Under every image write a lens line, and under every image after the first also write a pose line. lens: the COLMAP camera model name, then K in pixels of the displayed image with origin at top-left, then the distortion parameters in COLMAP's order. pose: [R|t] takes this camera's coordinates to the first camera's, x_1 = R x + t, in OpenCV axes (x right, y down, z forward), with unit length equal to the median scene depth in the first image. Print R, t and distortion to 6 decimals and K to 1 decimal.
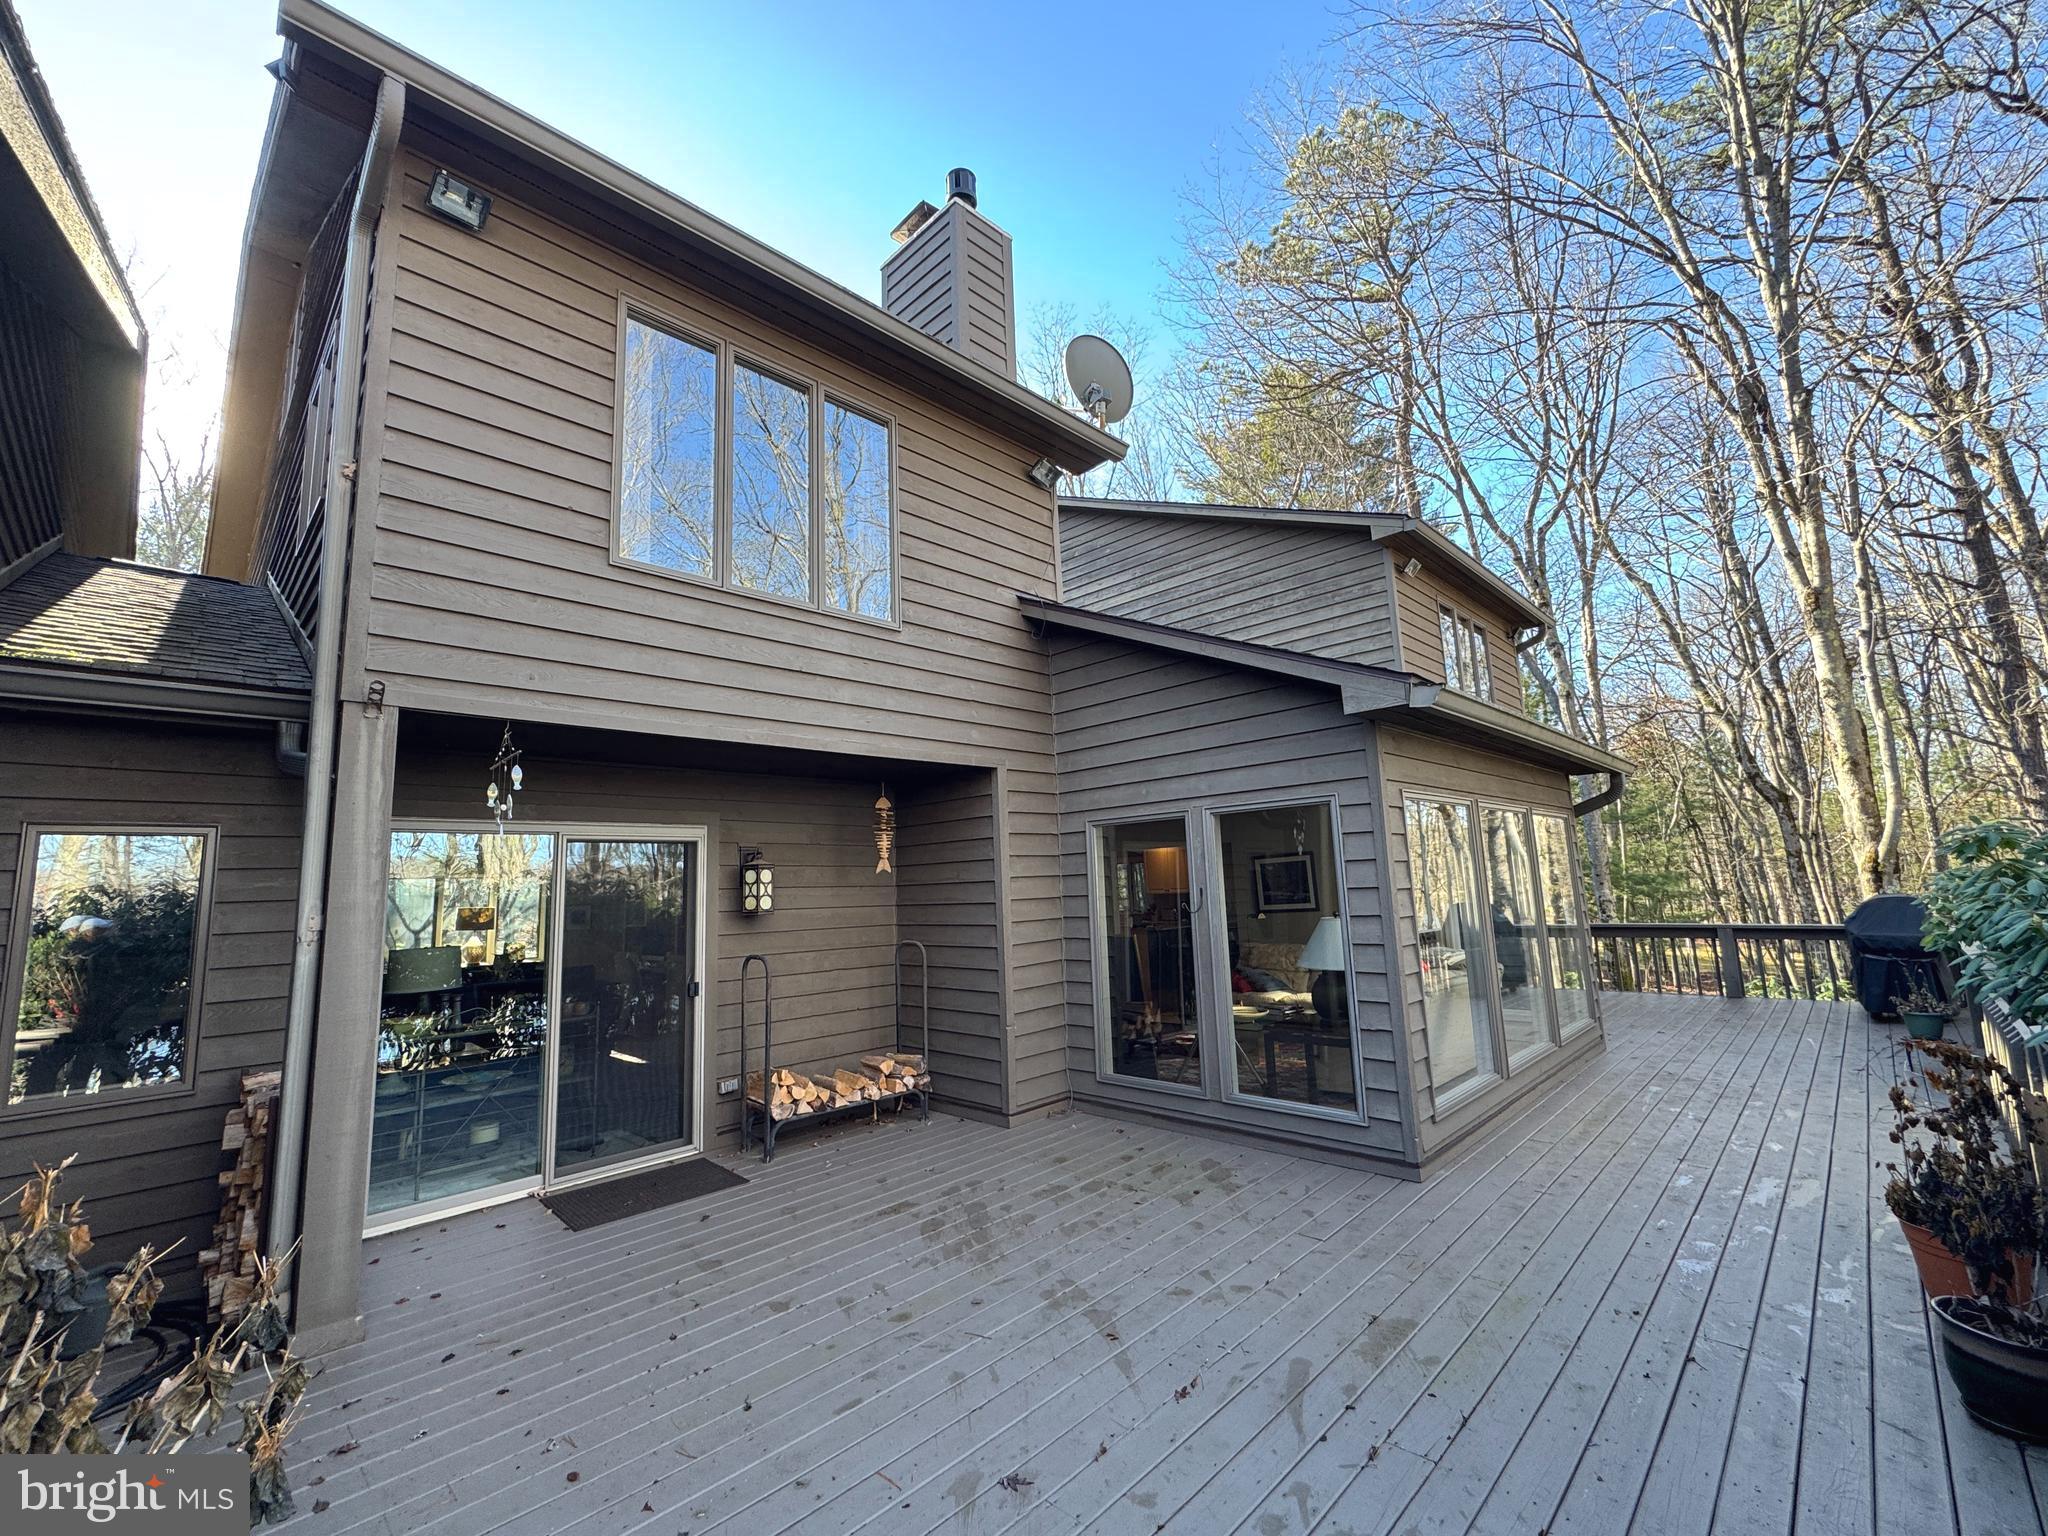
lens RADIAL K [[847.3, 0, 1024.0], [0, 847.3, 768.0], [0, 0, 1]] dist [0.018933, 0.000099]
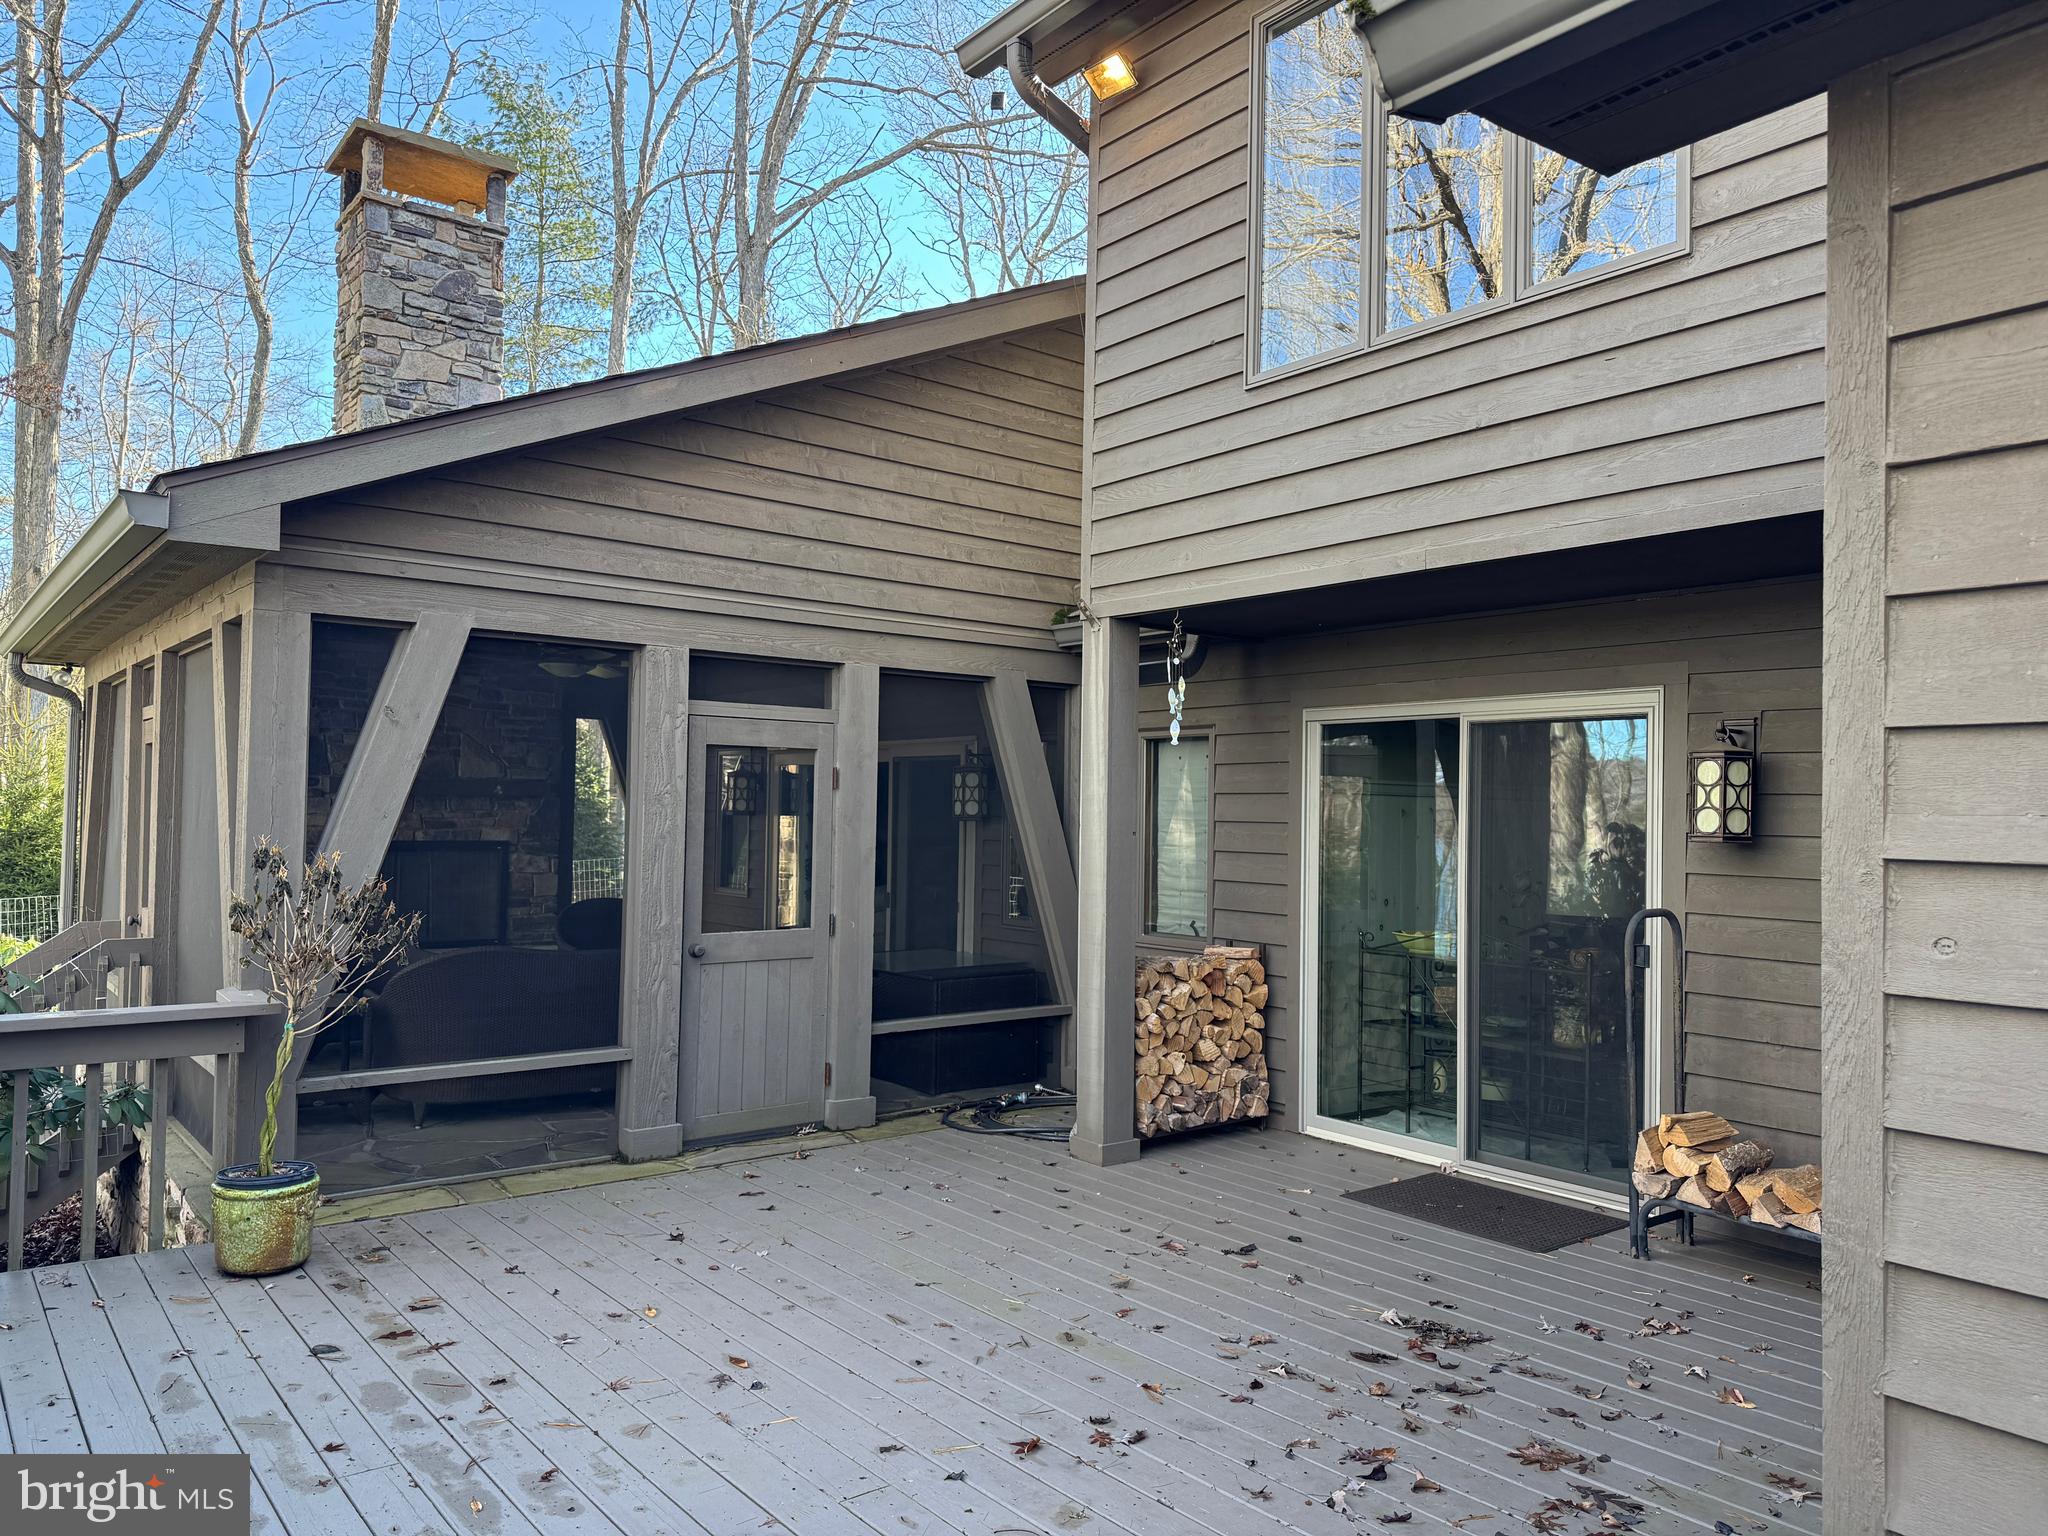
lens RADIAL K [[1431.7, 0, 1024.0], [0, 1431.7, 768.0], [0, 0, 1]] dist [0.033244, -0.000946]
pose [[-0.116352, 0.002320, -0.993205, 0.912591], [0.128848, 0.991582, -0.012778, 0.109221], [0.984815, -0.129459, -0.115671, 0.925167]]
